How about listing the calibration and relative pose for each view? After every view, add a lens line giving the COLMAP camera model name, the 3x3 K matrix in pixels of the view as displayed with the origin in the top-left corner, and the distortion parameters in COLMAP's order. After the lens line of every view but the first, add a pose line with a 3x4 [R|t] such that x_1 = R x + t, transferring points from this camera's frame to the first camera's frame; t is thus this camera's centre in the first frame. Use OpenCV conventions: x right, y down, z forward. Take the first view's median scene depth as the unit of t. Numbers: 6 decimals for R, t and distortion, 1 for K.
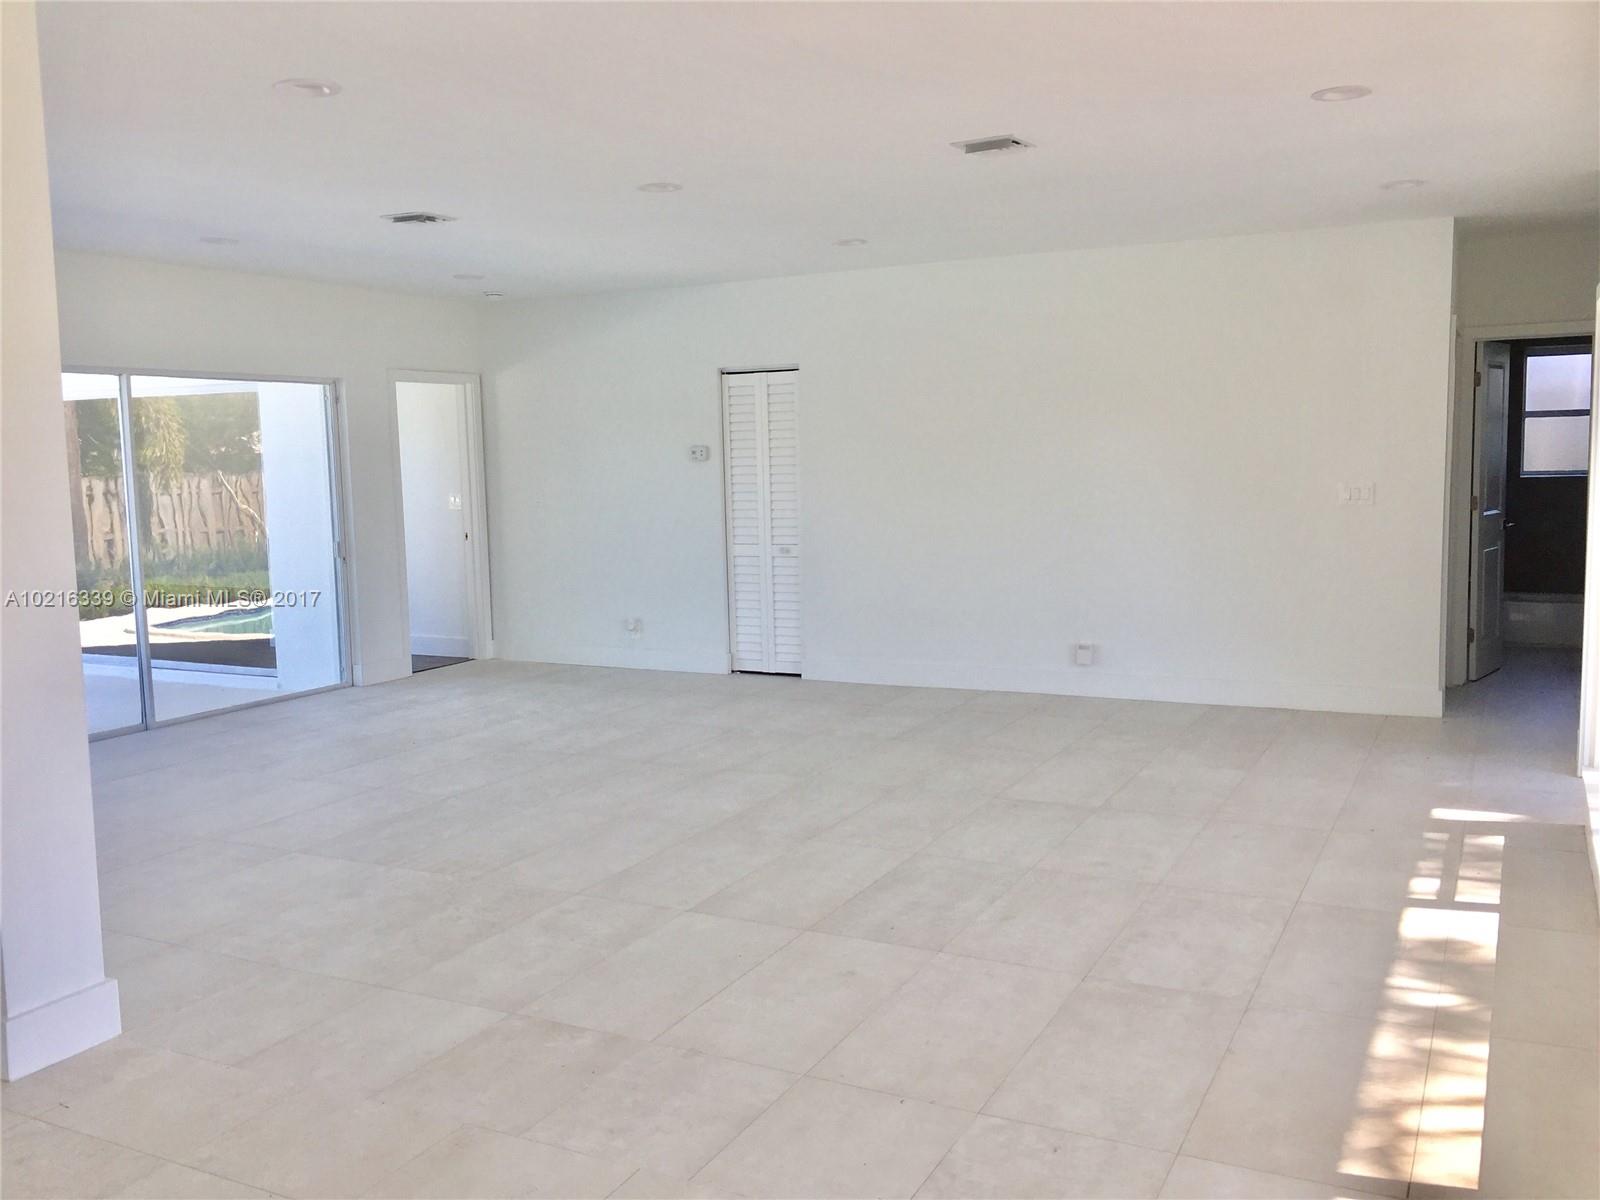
lens RADIAL K [[1421.8, 0, 795.6], [0, 1421.8, 577.5], [0, 0, 1]] dist [0.083738, -0.139453]
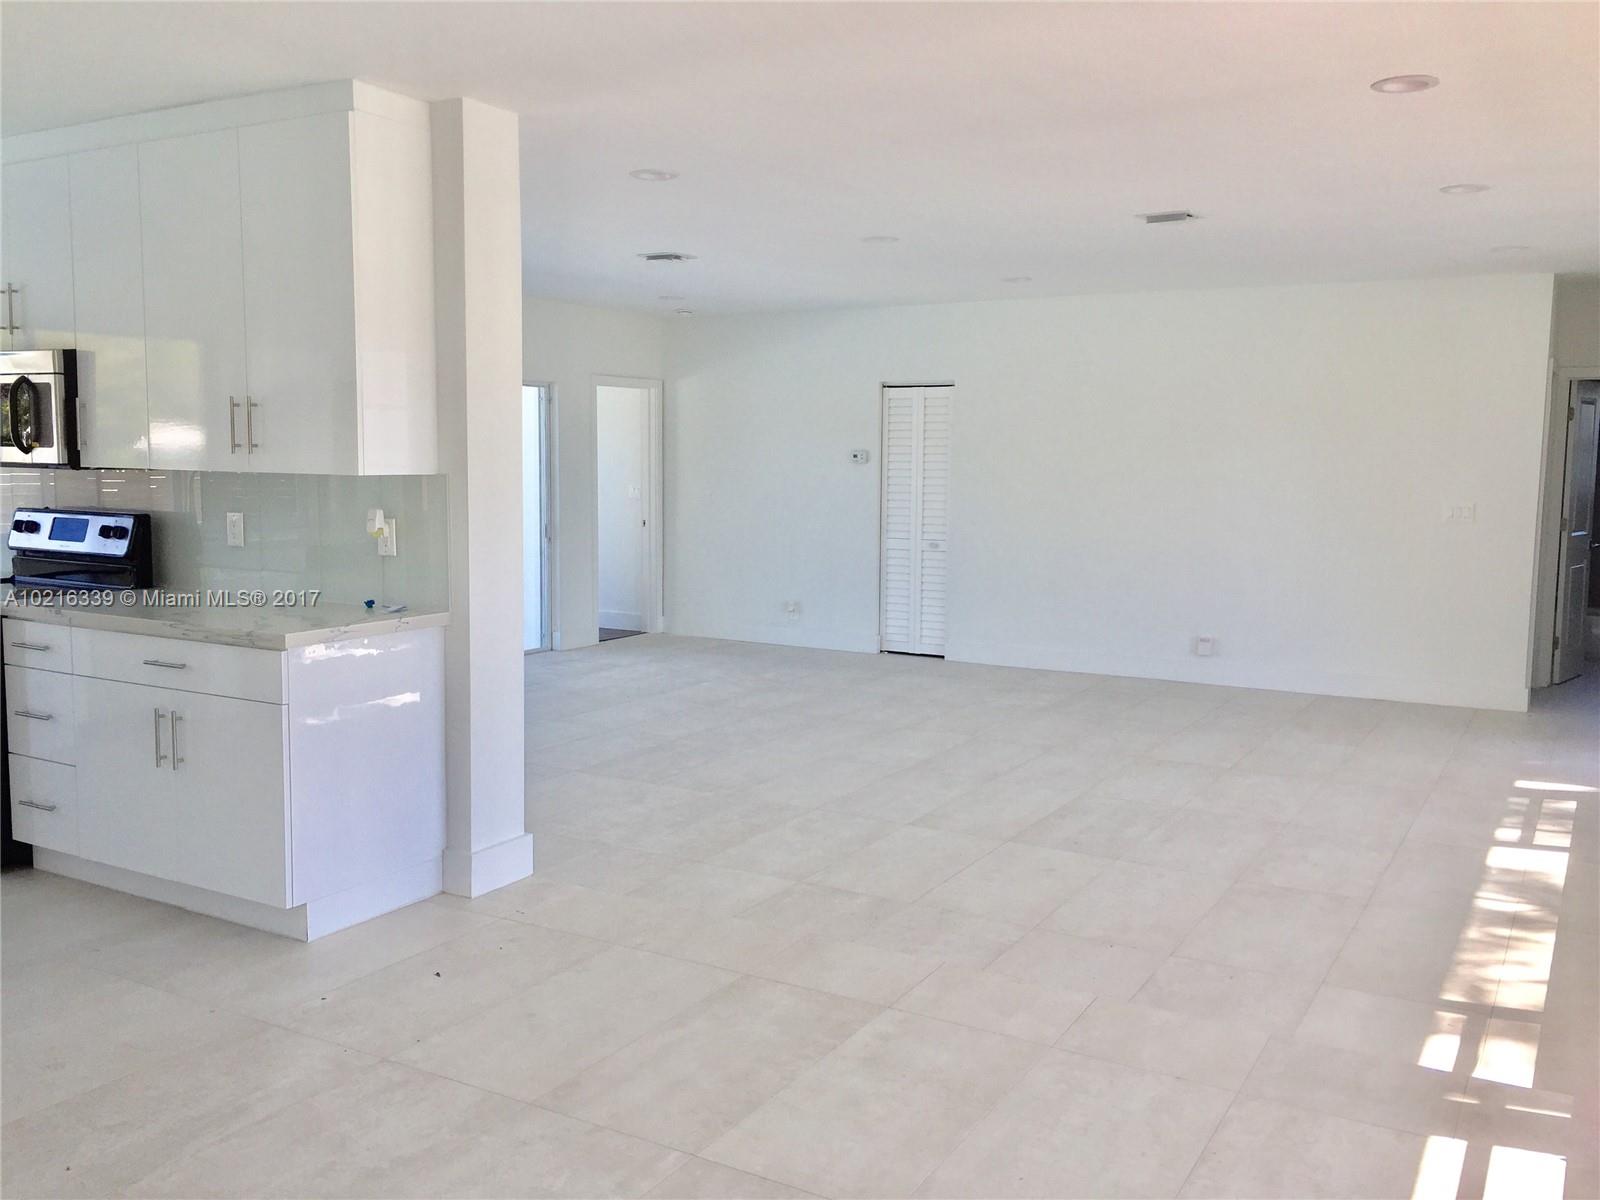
lens RADIAL K [[1421.8, 0, 795.6], [0, 1421.8, 577.5], [0, 0, 1]] dist [0.083738, -0.139453]
pose [[0.998085, 0.037083, -0.049499, -0.072489], [-0.037021, 0.999312, 0.002176, 0.009646], [0.049546, -0.000339, 0.998772, -0.159223]]
